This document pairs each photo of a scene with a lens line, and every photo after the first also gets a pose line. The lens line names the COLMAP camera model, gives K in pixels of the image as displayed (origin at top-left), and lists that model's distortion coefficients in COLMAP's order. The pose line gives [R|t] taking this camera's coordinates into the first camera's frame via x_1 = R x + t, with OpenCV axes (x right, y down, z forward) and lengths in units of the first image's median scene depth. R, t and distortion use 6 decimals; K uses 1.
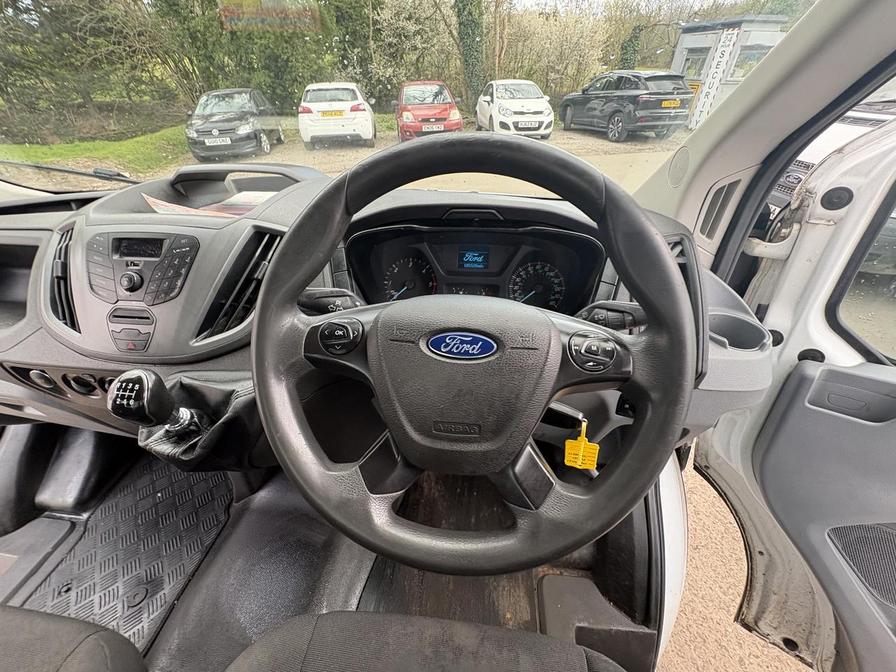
lens RADIAL K [[358.8, 0, 448.7], [0, 358.8, 336.9], [0, 0, 1]] dist [-0.000007, 0.000530]
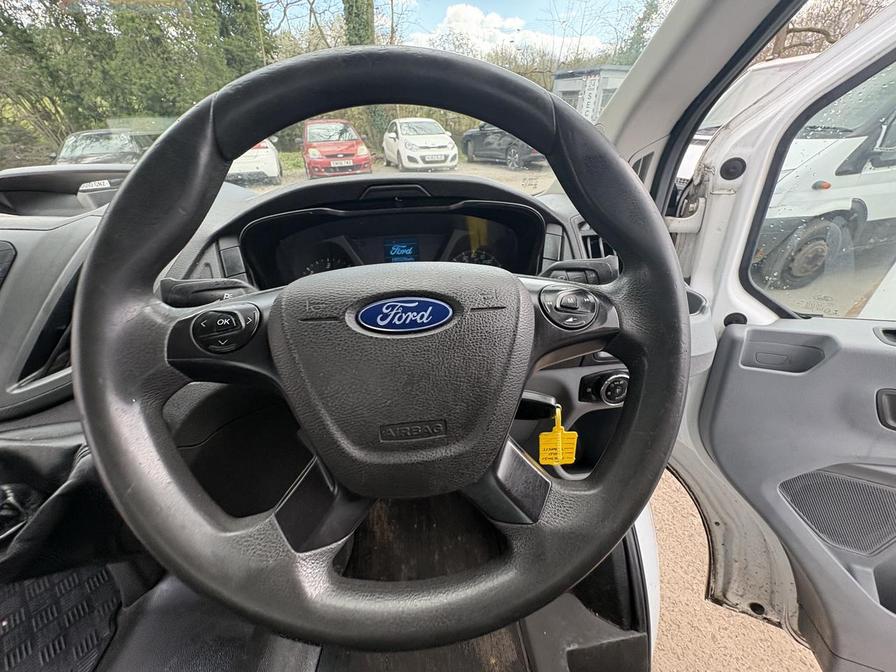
lens RADIAL K [[358.8, 0, 448.7], [0, 358.8, 336.9], [0, 0, 1]] dist [-0.000007, 0.000530]
pose [[0.974511, -0.120876, 0.188991, -0.000778], [0.135711, 0.988441, -0.067585, 0.004698], [-0.178637, 0.091510, 0.979650, 0.009870]]
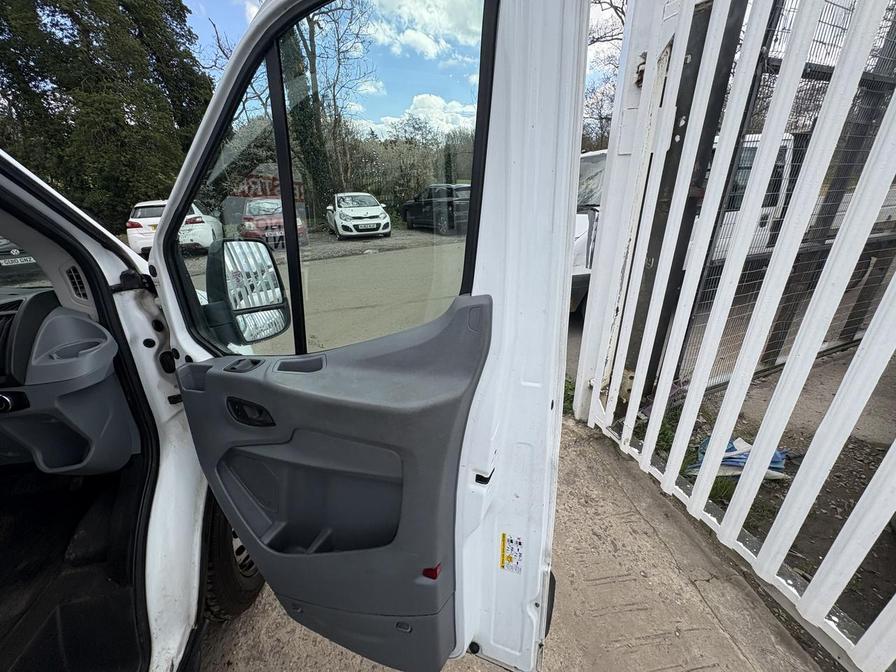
lens RADIAL K [[358.8, 0, 448.7], [0, 358.8, 336.9], [0, 0, 1]] dist [-0.000007, 0.000530]
pose [[0.954076, -0.134430, 0.267709, 0.124456], [0.193044, 0.959260, -0.206289, 0.038189], [-0.229071, 0.248495, 0.941157, -0.058427]]
